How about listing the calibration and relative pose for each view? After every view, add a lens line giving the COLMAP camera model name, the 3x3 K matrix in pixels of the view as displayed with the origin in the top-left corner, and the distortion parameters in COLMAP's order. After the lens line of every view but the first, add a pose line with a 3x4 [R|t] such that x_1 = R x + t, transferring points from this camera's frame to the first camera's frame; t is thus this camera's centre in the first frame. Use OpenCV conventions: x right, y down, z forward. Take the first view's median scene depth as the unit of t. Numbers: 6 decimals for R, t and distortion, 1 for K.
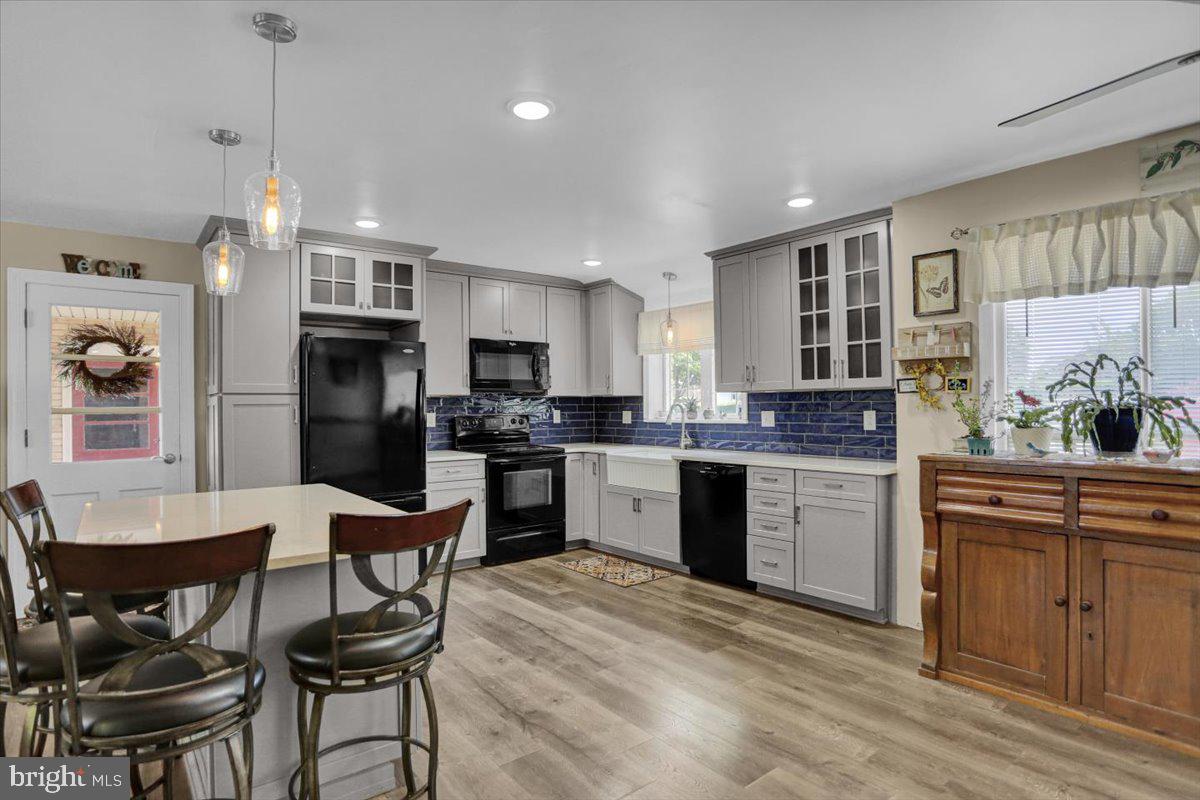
lens RADIAL K [[650.8, 0, 600.0], [0, 650.8, 400.0], [0, 0, 1]] dist [-0.077156, 0.040716]
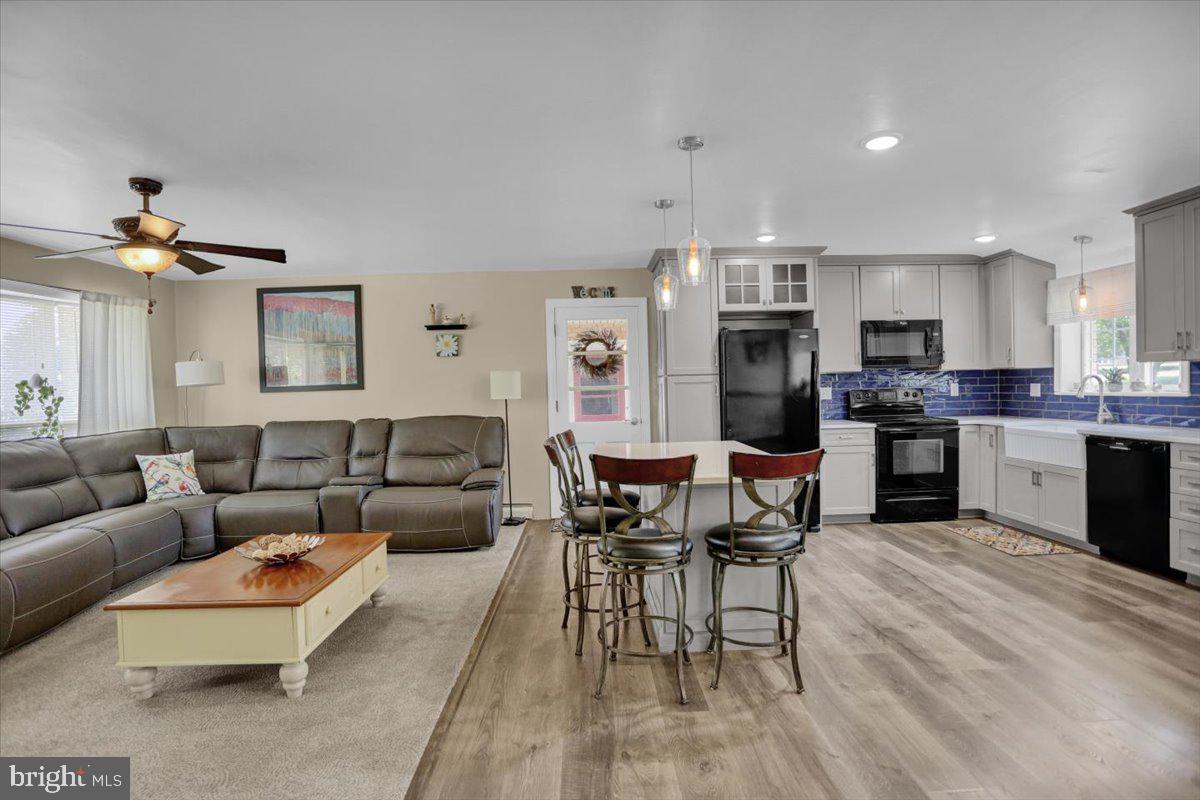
lens RADIAL K [[618.7, 0, 584.4], [0, 618.7, 403.0], [0, 0, 1]] dist [-0.072199, 0.034363]
pose [[0.786077, 0.006385, -0.618095, 0.091950], [0.022731, 0.998972, 0.039227, -0.005881], [0.617710, -0.044885, 0.785124, -0.161123]]
